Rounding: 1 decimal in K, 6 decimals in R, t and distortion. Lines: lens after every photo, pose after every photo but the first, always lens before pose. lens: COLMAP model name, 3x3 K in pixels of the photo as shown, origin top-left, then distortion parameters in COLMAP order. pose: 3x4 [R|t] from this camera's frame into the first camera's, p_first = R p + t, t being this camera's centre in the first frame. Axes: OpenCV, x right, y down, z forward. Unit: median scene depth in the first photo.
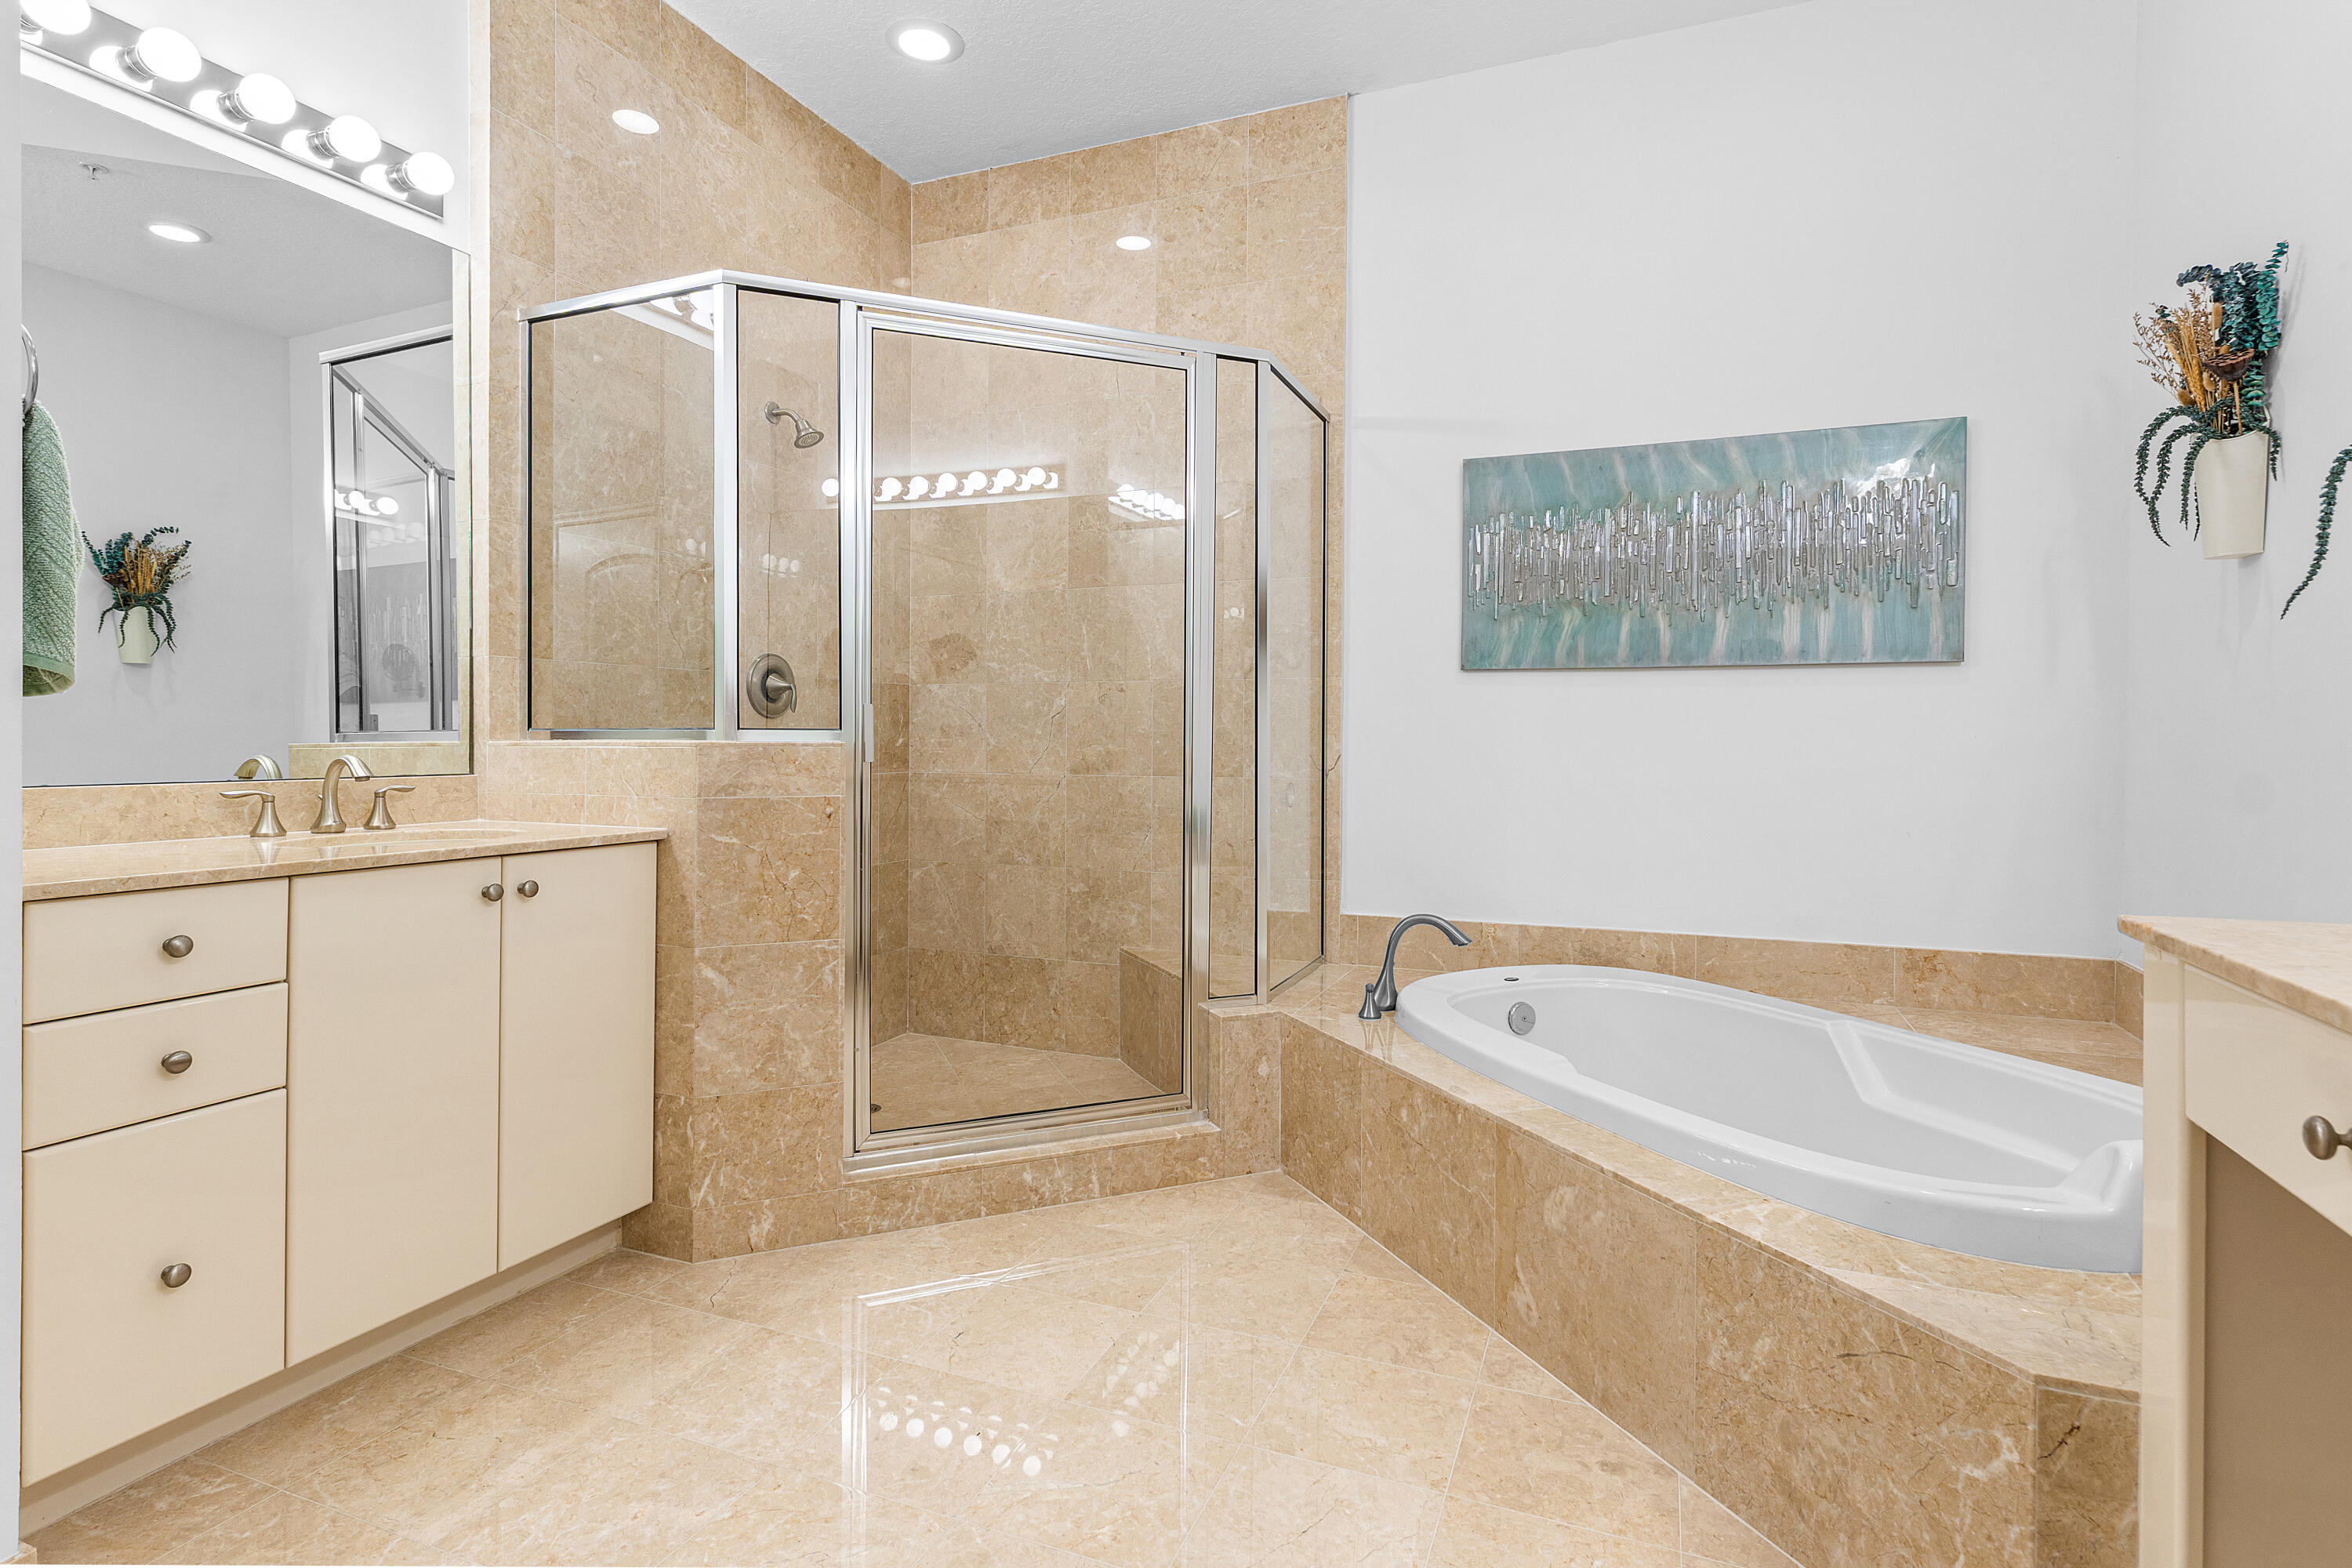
lens RADIAL K [[1155.3, 0, 1179.5], [0, 1155.3, 746.1], [0, 0, 1]] dist [0.000353, -0.000296]
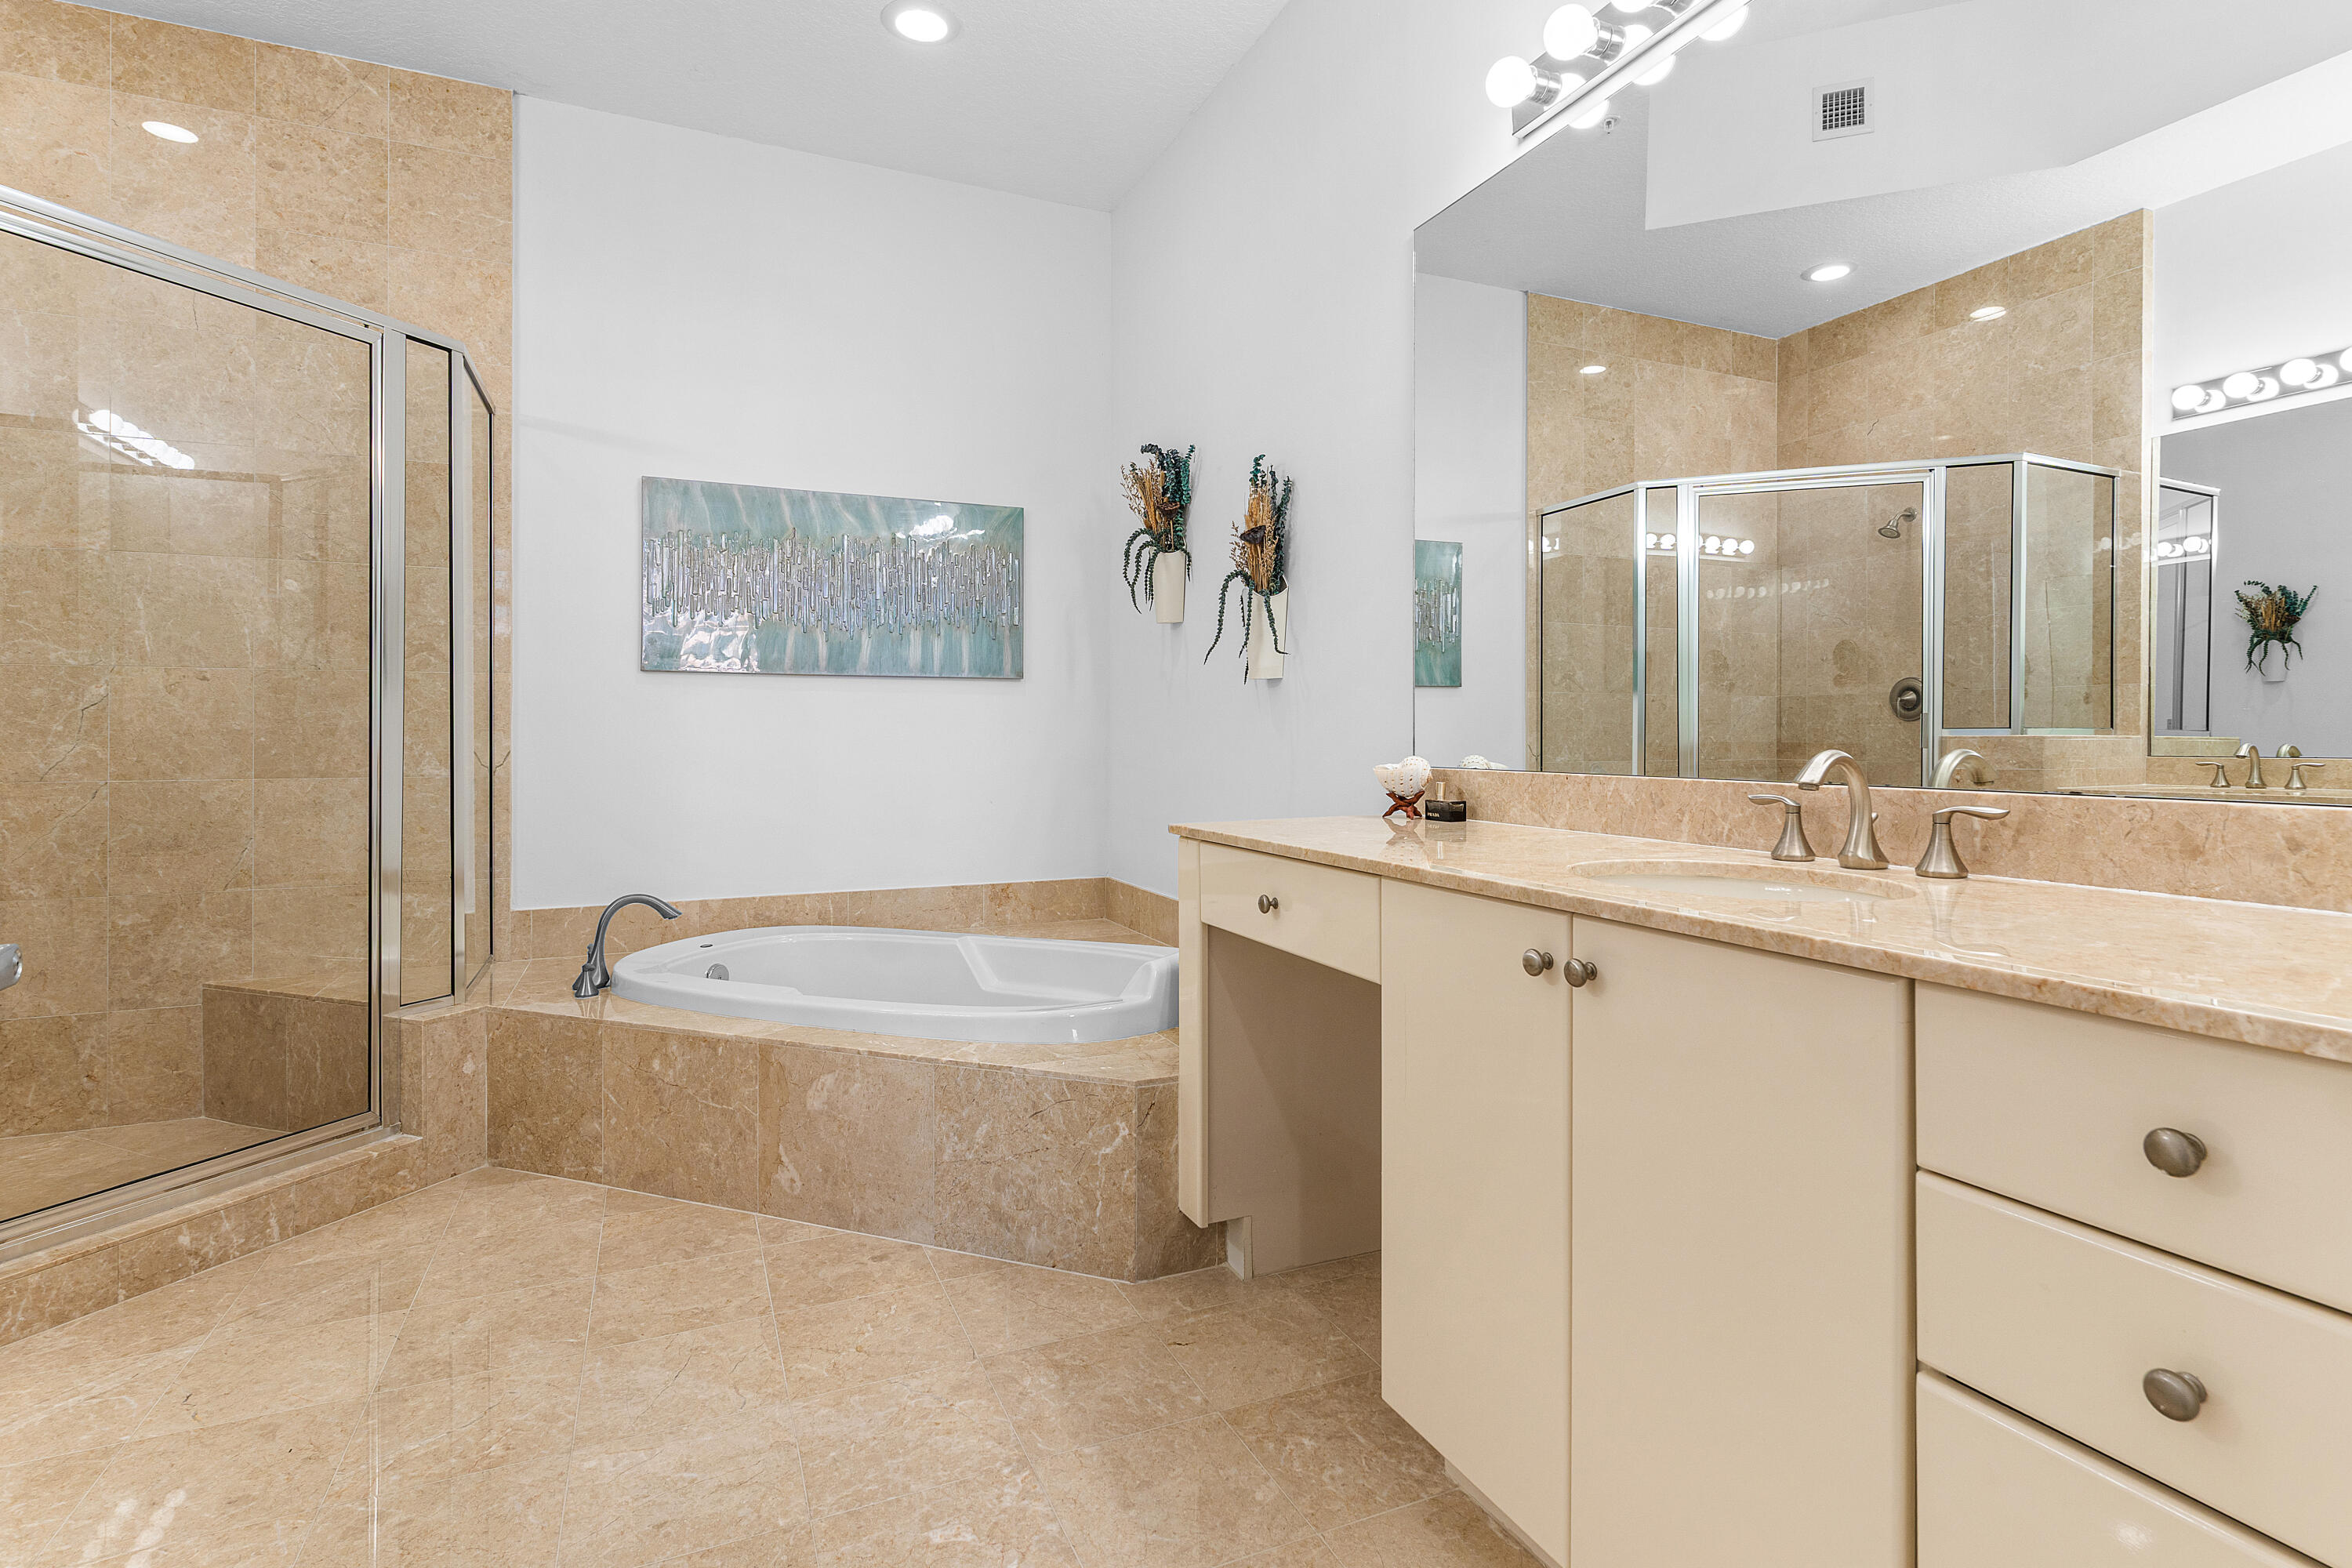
lens RADIAL K [[1155.3, 0, 1179.5], [0, 1155.3, 746.1], [0, 0, 1]] dist [0.000353, -0.000296]
pose [[0.694339, -0.010096, 0.719577, -0.218978], [0.009198, 0.999944, 0.005154, 0.004295], [-0.719589, 0.003040, 0.694393, -0.132506]]
